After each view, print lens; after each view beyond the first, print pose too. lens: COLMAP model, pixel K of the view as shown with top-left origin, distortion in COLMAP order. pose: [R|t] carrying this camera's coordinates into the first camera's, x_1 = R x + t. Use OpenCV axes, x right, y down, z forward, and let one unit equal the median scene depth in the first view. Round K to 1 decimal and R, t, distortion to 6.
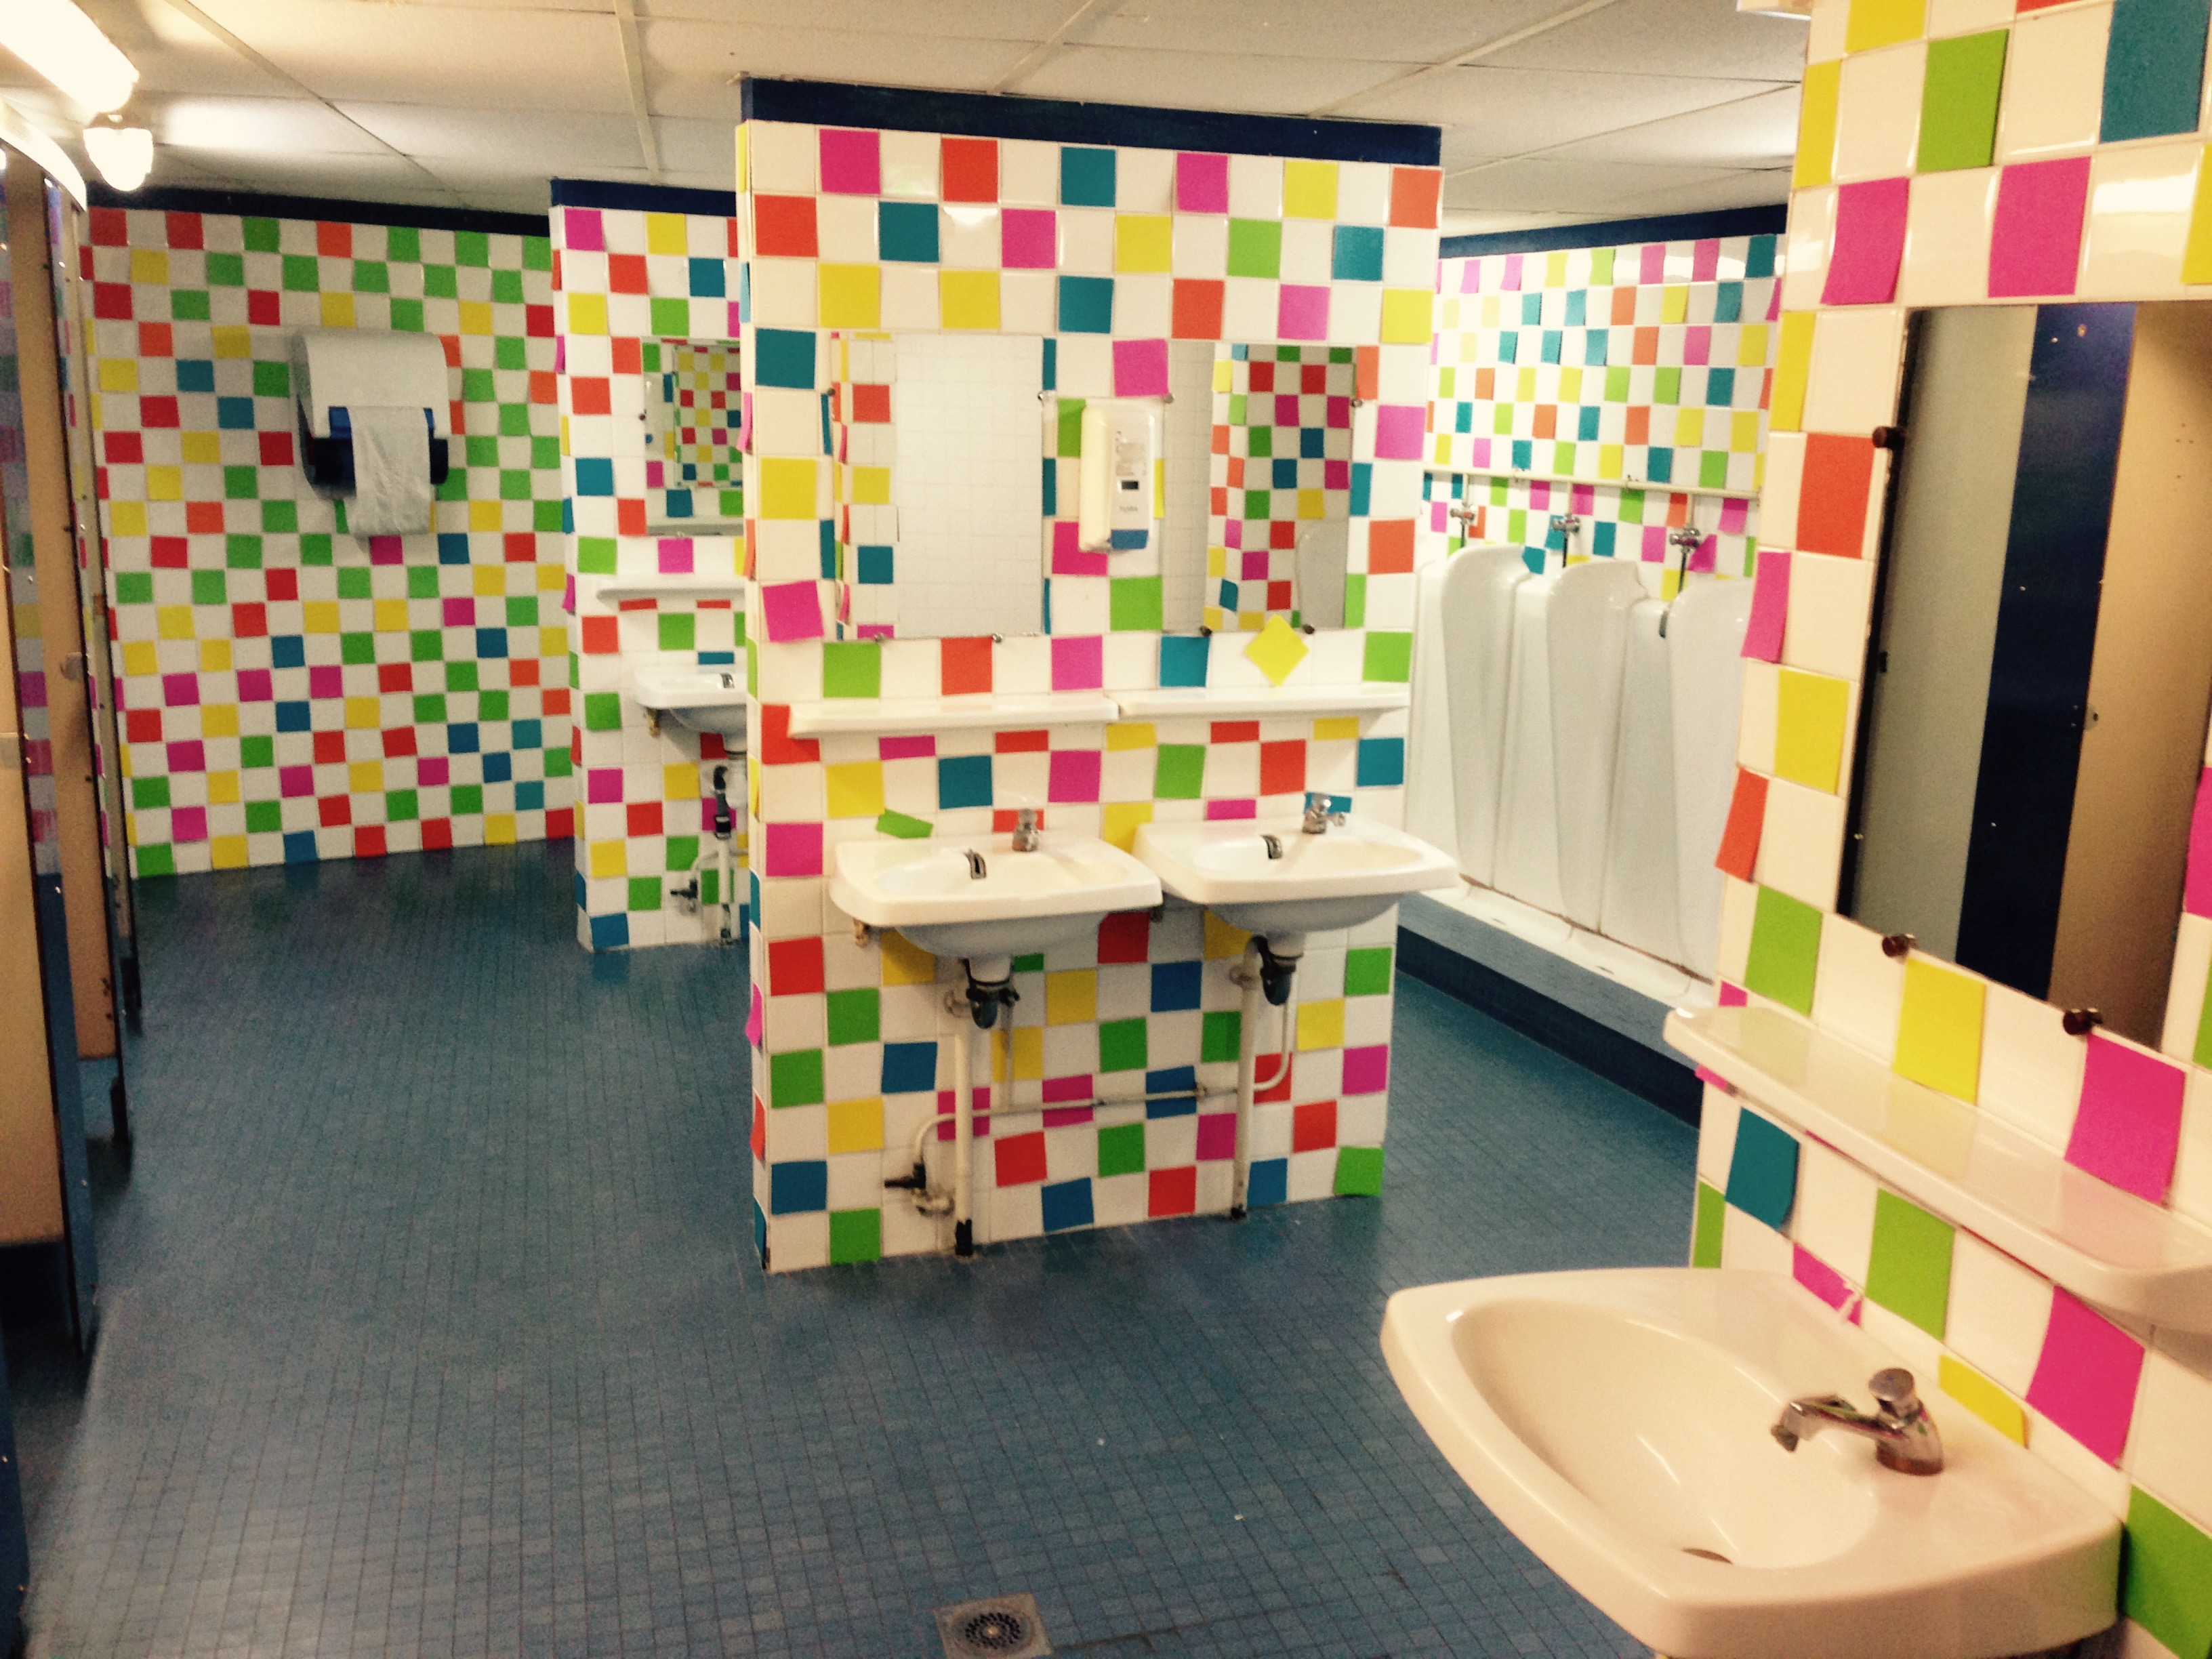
lens RADIAL K [[1954.7, 0, 1090.5], [0, 1954.7, 833.5], [0, 0, 1]] dist [0.060404, -0.005336]
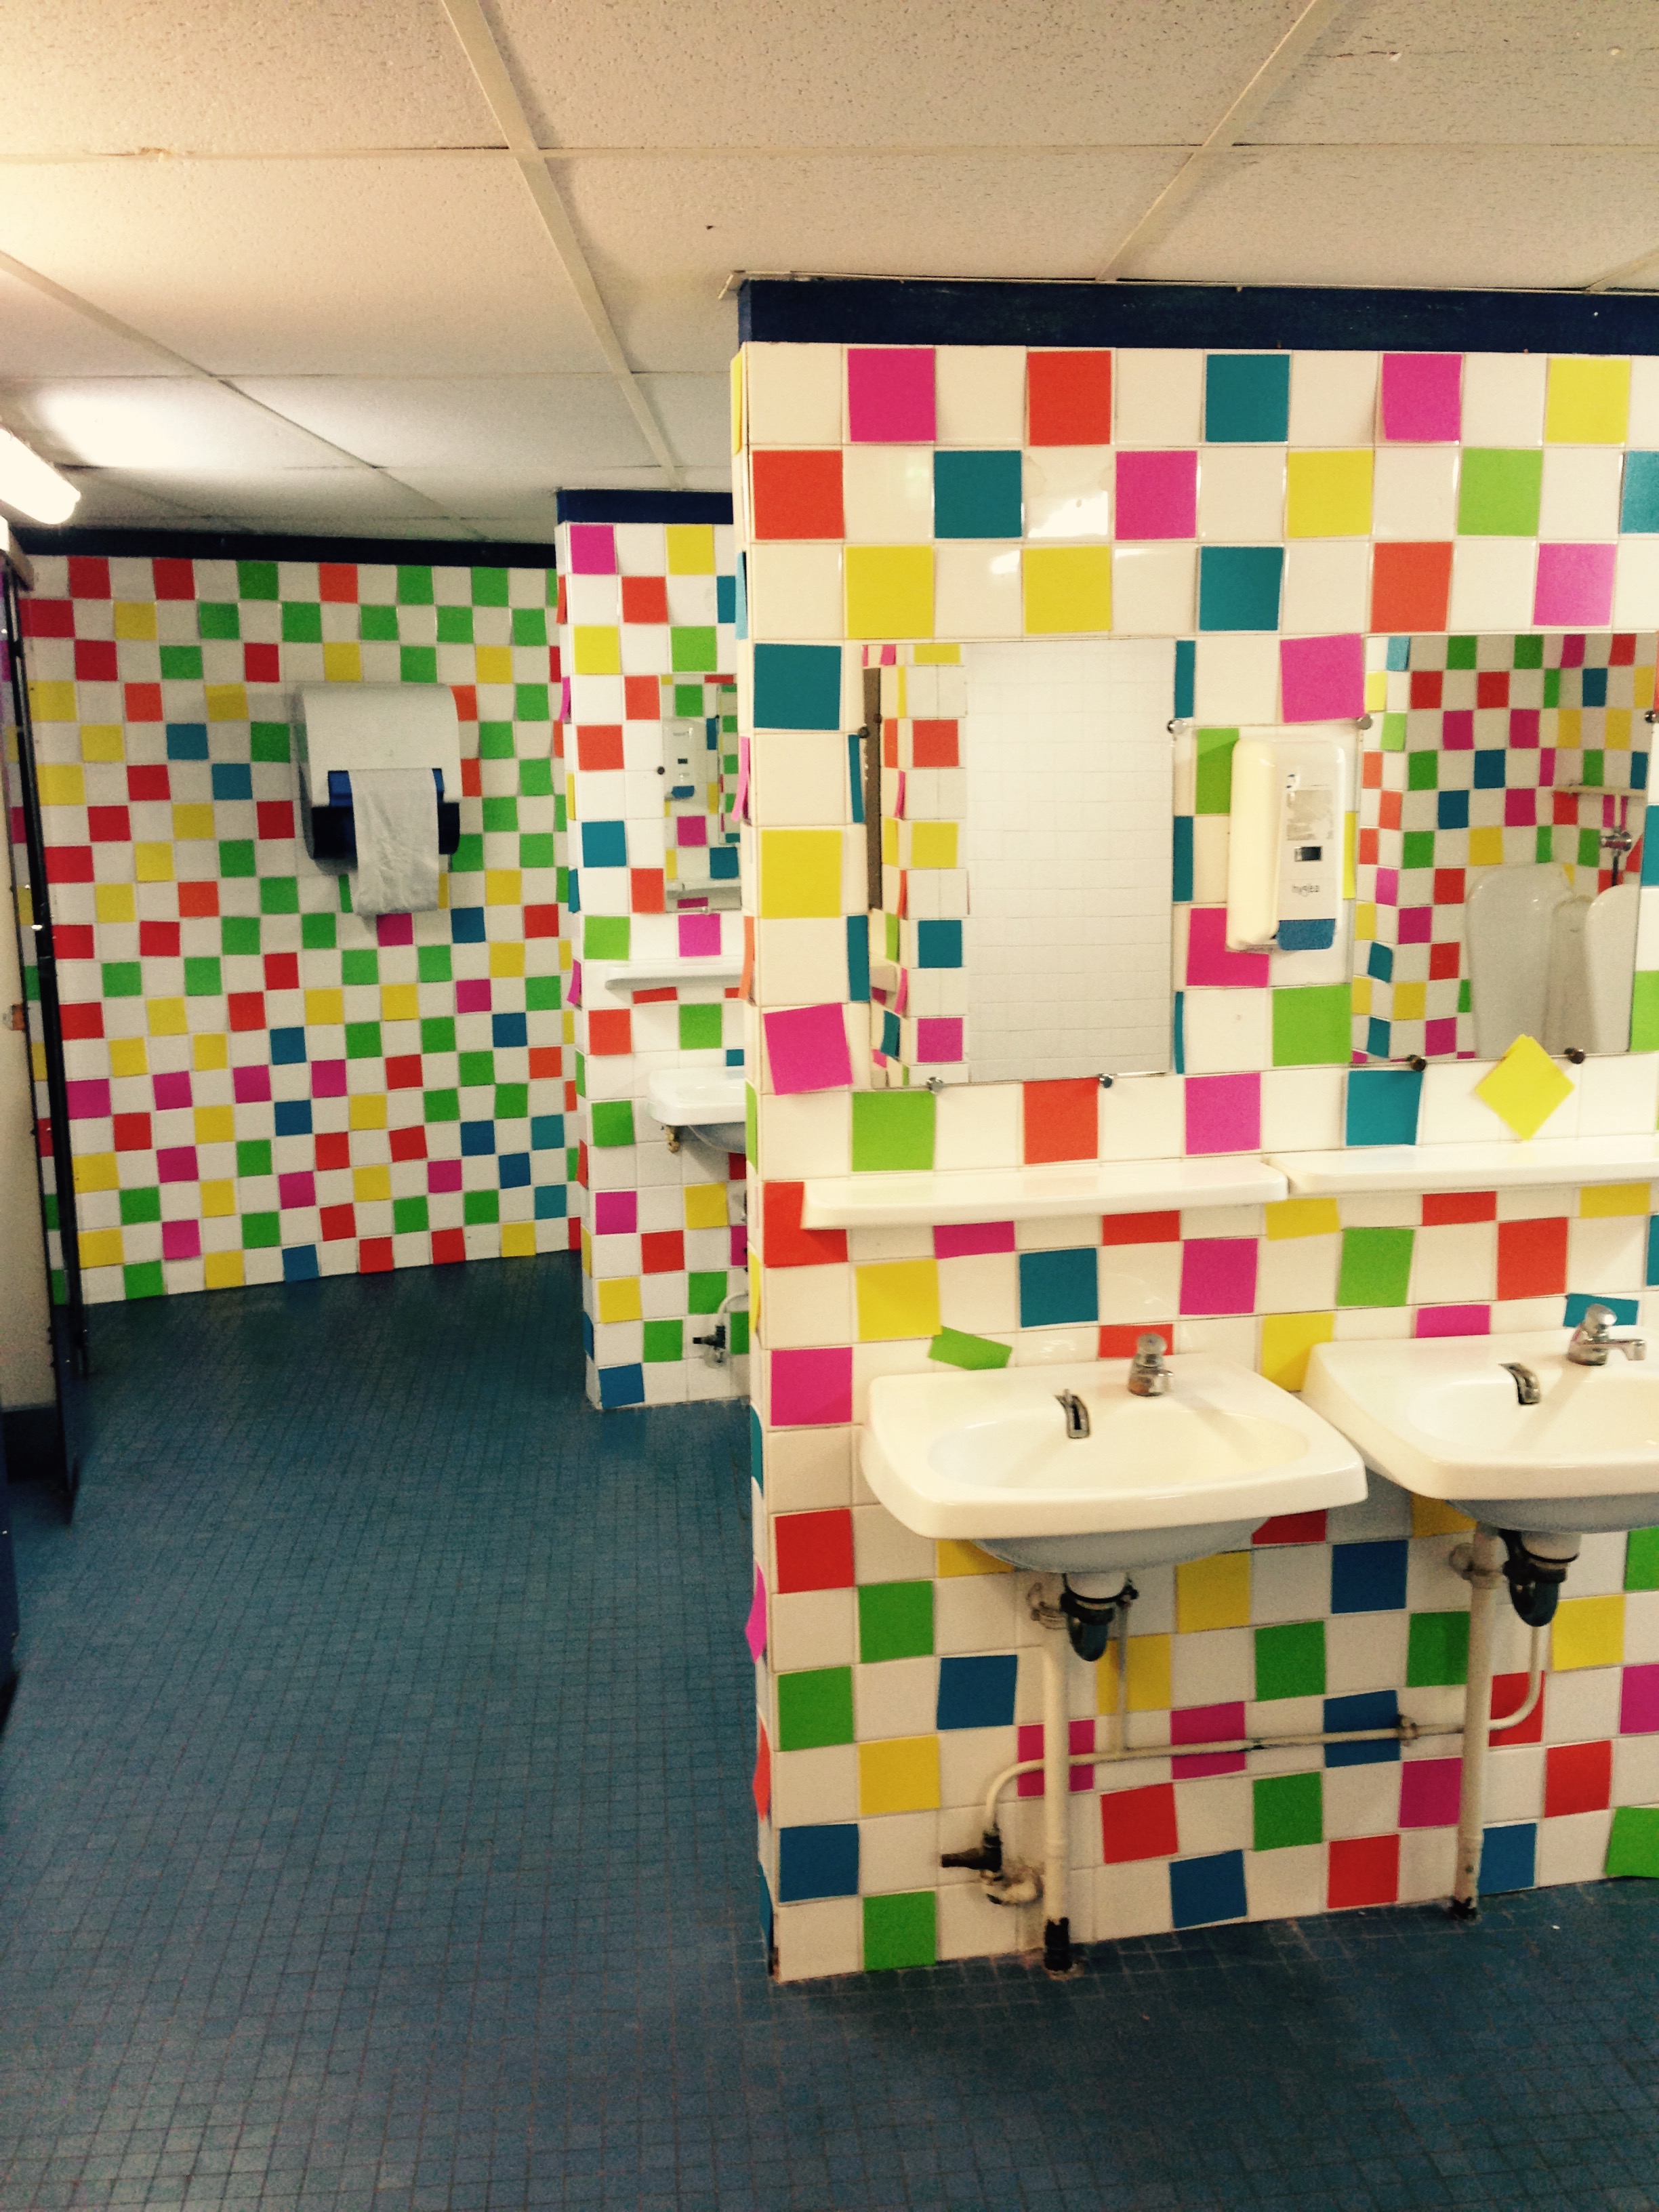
lens RADIAL K [[1954.7, 0, 819.5], [0, 1954.7, 1113.2], [0, 0, 1]] dist [0.060404, -0.005336]
pose [[0.984250, -0.001420, -0.176775, -0.023381], [-0.003278, 0.999649, -0.026280, -0.065322], [0.176750, 0.026446, 0.983900, 0.288724]]
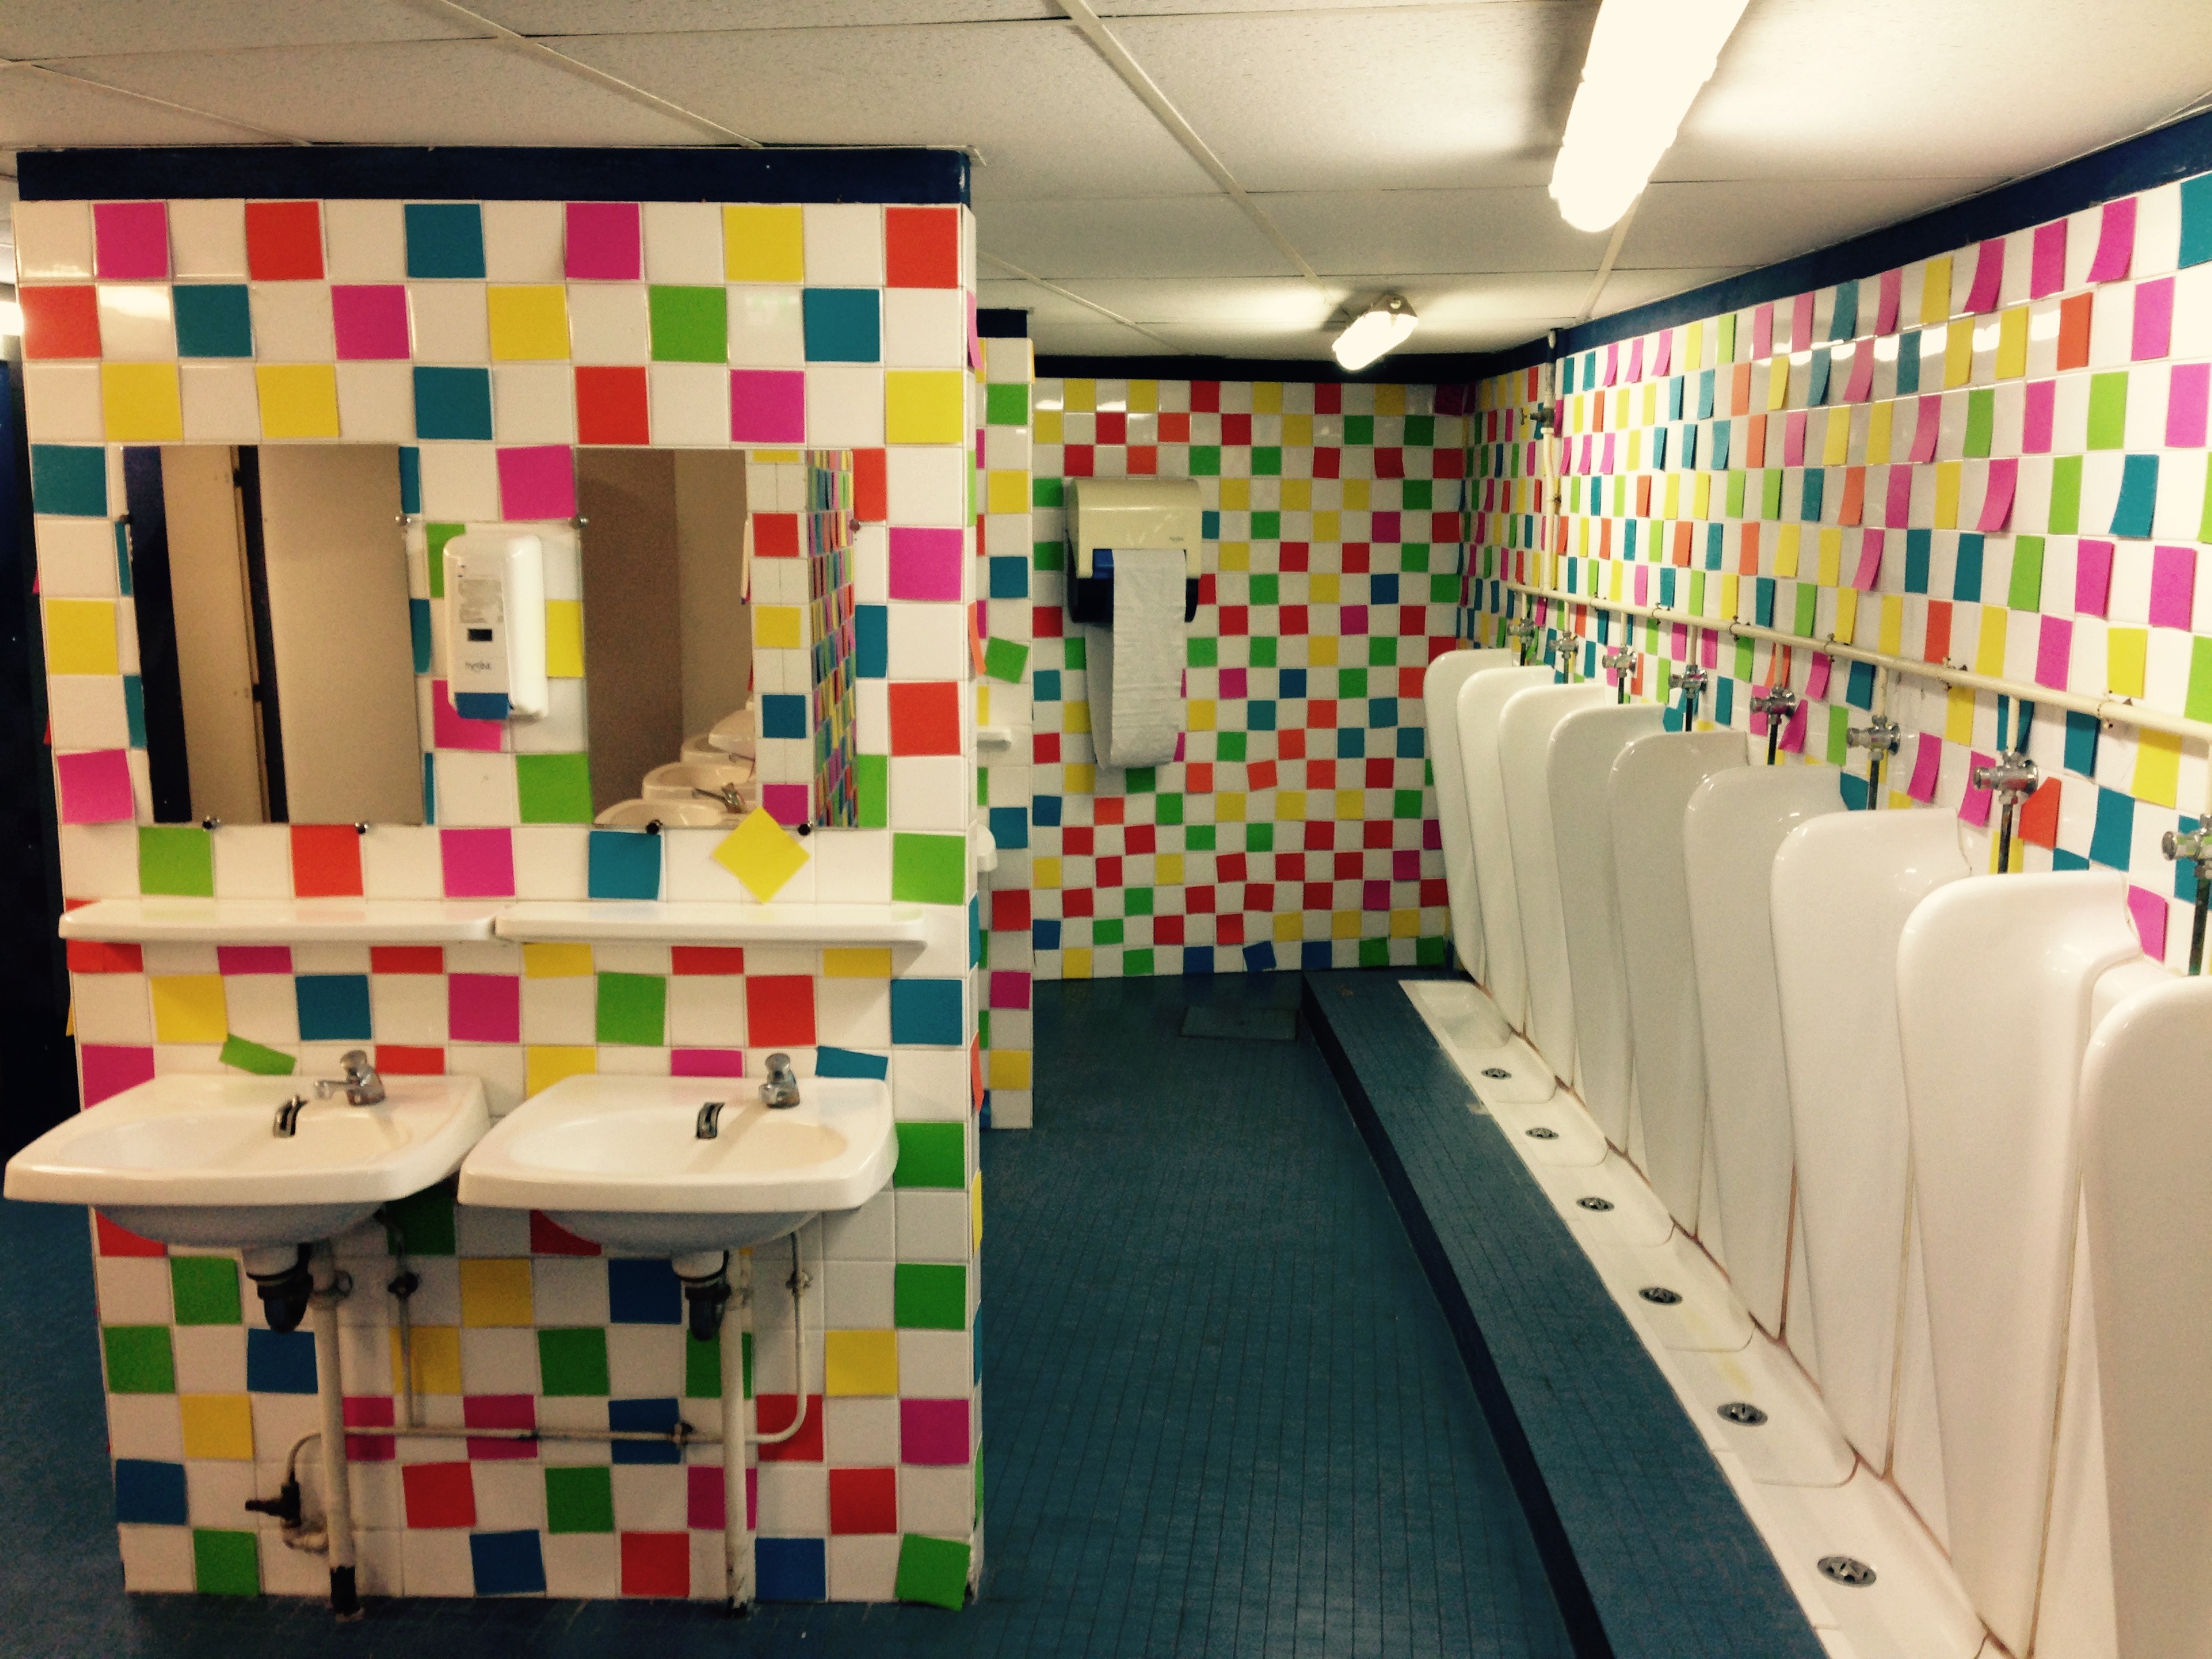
lens RADIAL K [[1978.8, 0, 1100.6], [0, 1978.8, 850.7], [0, 0, 1]] dist [0.105416, -0.187870]
pose [[0.930117, 0.042292, -0.364821, 0.485770], [-0.063831, 0.996845, -0.047178, -0.066818], [0.361674, 0.067168, 0.929882, 0.339987]]
